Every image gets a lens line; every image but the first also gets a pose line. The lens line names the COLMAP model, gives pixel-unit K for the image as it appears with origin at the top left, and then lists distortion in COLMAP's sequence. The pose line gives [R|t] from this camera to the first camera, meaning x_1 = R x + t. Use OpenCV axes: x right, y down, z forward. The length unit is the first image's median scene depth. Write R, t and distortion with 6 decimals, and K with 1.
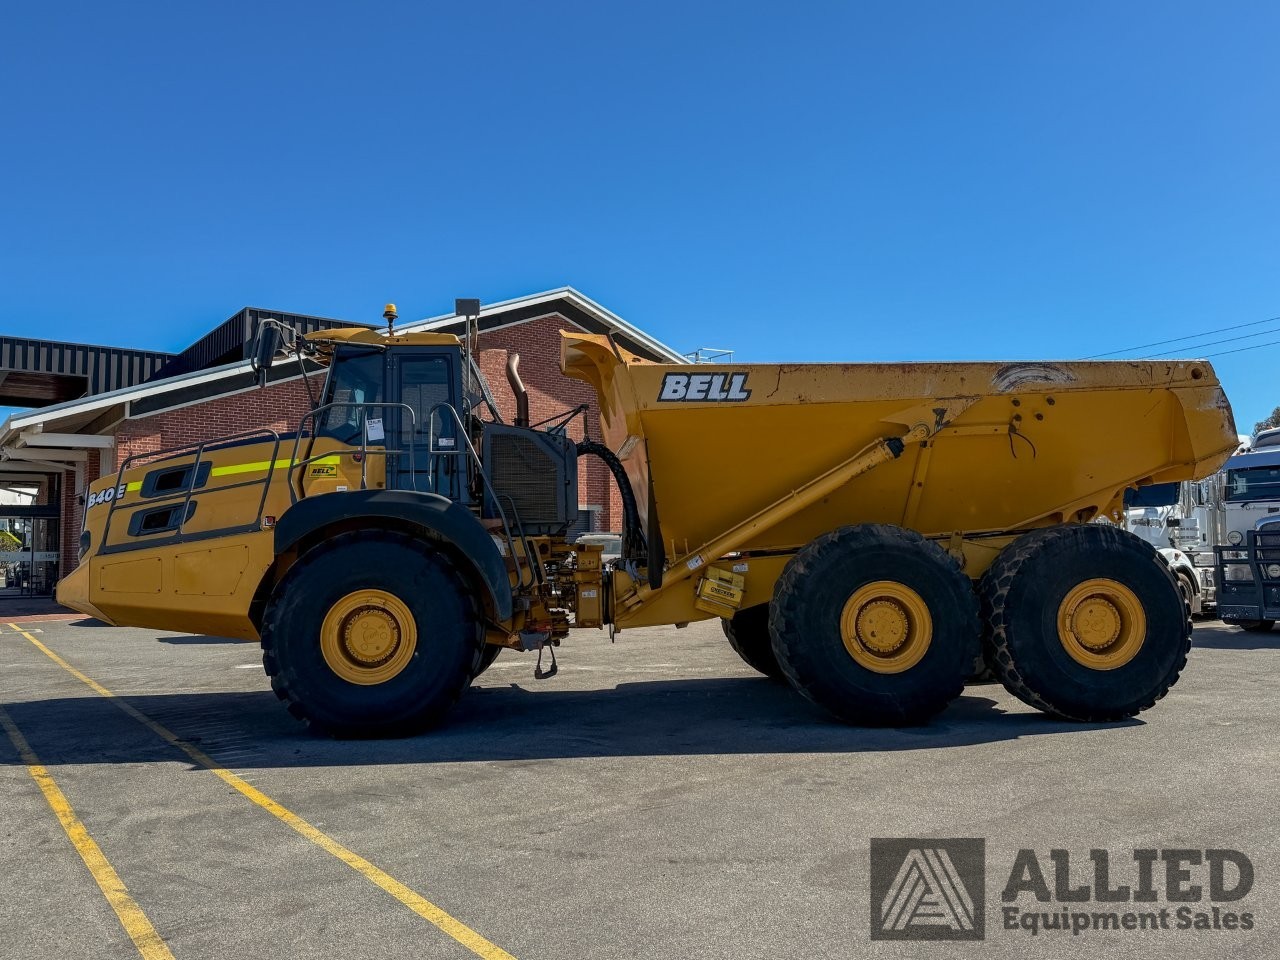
lens RADIAL K [[918.0, 0, 637.5], [0, 918.0, 483.1], [0, 0, 1]] dist [0.090064, -0.168844]
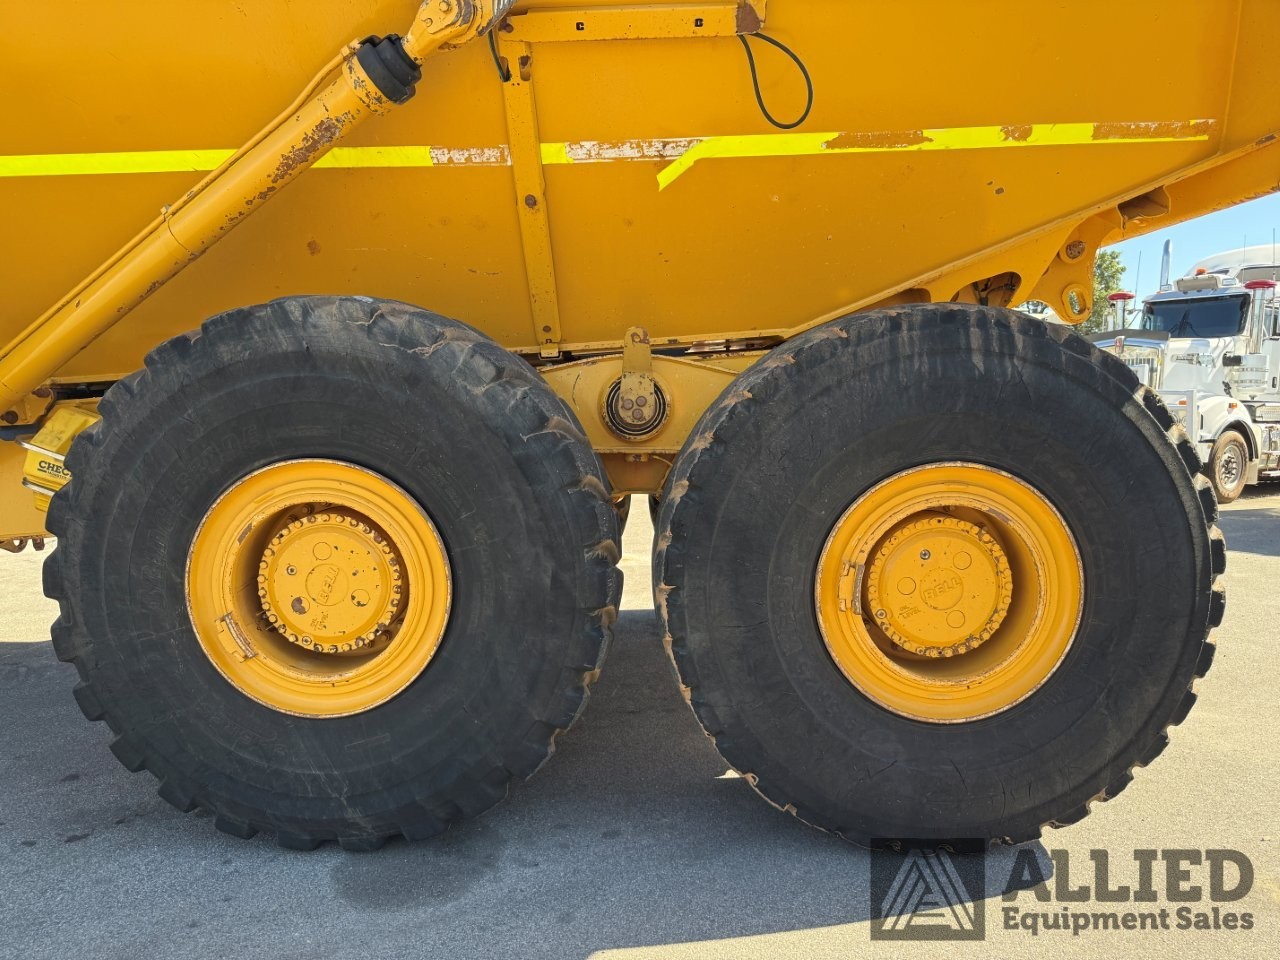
lens RADIAL K [[897.0, 0, 632.2], [0, 897.0, 484.0], [0, 0, 1]] dist [0.077004, -0.110751]
pose [[0.997901, 0.023474, -0.060361, 0.398414], [-0.012753, 0.984978, 0.172207, 0.054516], [0.063497, -0.171075, 0.983210, 0.661917]]
